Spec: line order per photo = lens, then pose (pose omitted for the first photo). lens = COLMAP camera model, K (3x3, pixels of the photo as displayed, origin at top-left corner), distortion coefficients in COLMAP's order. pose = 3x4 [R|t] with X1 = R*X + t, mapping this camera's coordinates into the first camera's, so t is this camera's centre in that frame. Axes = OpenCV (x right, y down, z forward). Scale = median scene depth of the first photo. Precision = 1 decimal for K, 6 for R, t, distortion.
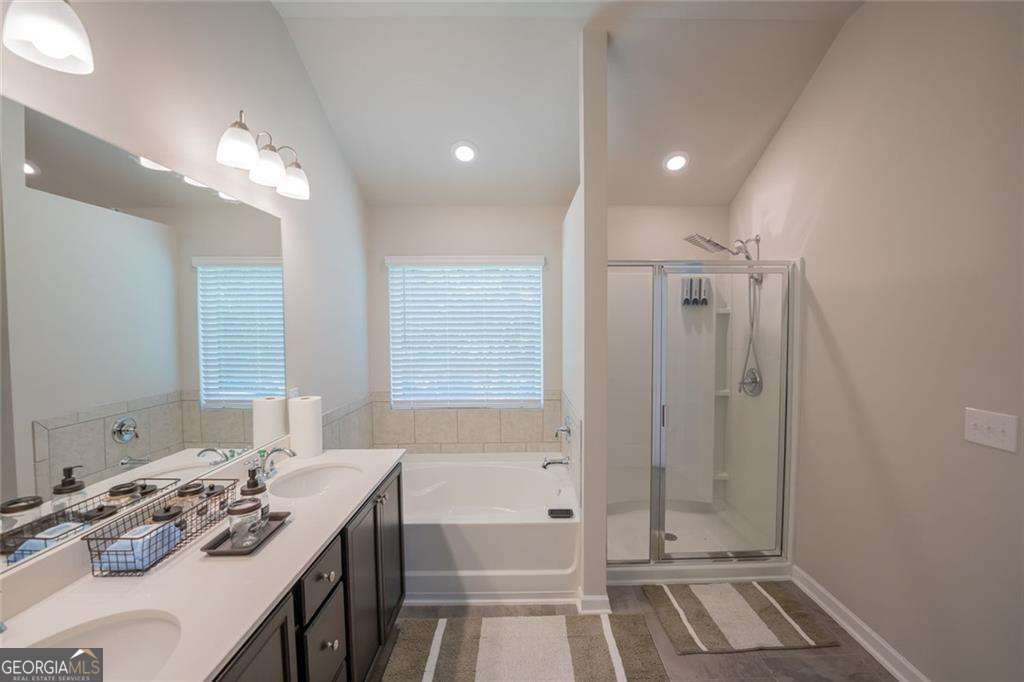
lens RADIAL K [[426.4, 0, 519.0], [0, 426.4, 342.1], [0, 0, 1]] dist [-0.024928, 0.000770]
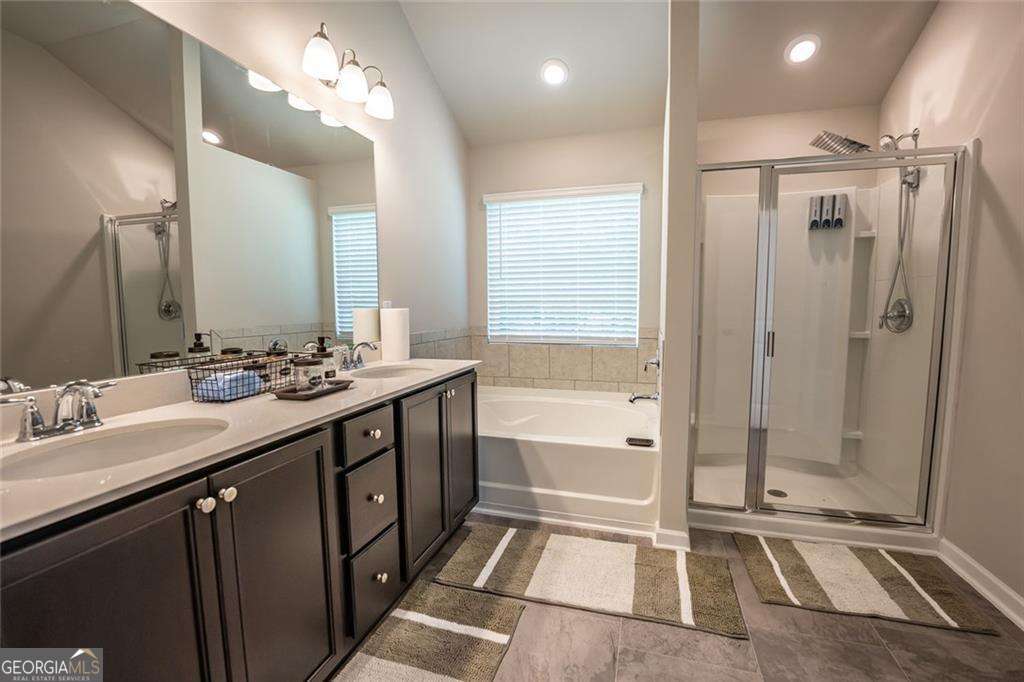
lens RADIAL K [[418.5, 0, 524.5], [0, 418.5, 341.3], [0, 0, 1]] dist [-0.031701, 0.004933]
pose [[0.957319, 0.029390, -0.287536, 0.109320], [-0.016073, 0.998691, 0.048569, 0.137243], [0.288587, -0.041875, 0.956537, 0.055309]]
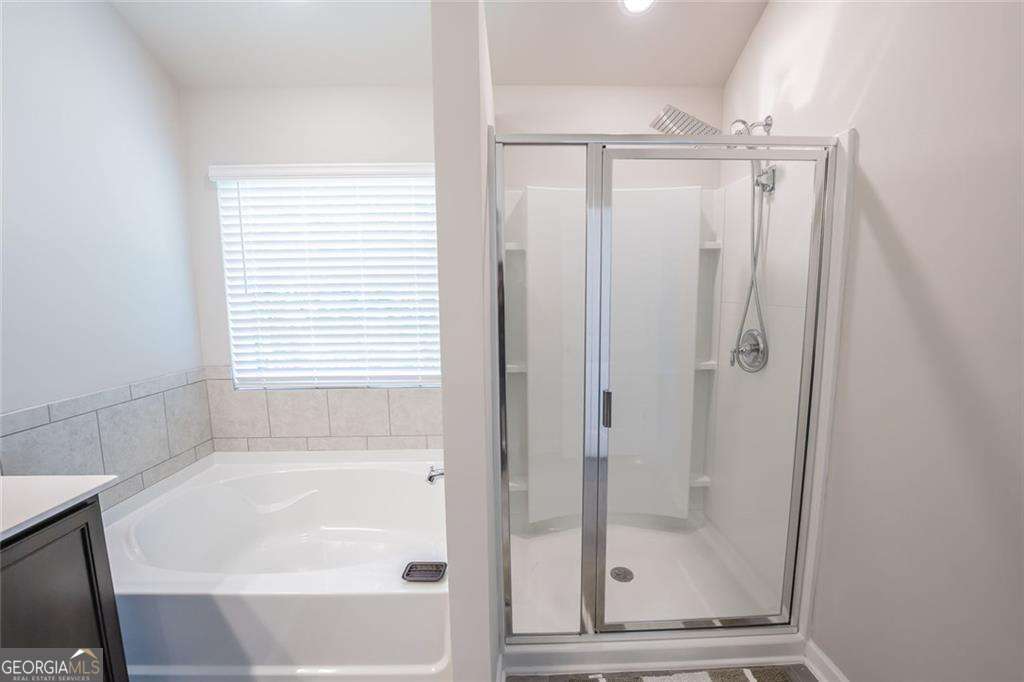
lens RADIAL K [[417.2, 0, 515.0], [0, 417.2, 340.2], [0, 0, 1]] dist [-0.023880, 0.000650]
pose [[0.999953, -0.003445, 0.009050, 0.212644], [0.002778, 0.997350, 0.072698, 0.037518], [-0.009276, -0.072669, 0.997313, 0.432884]]
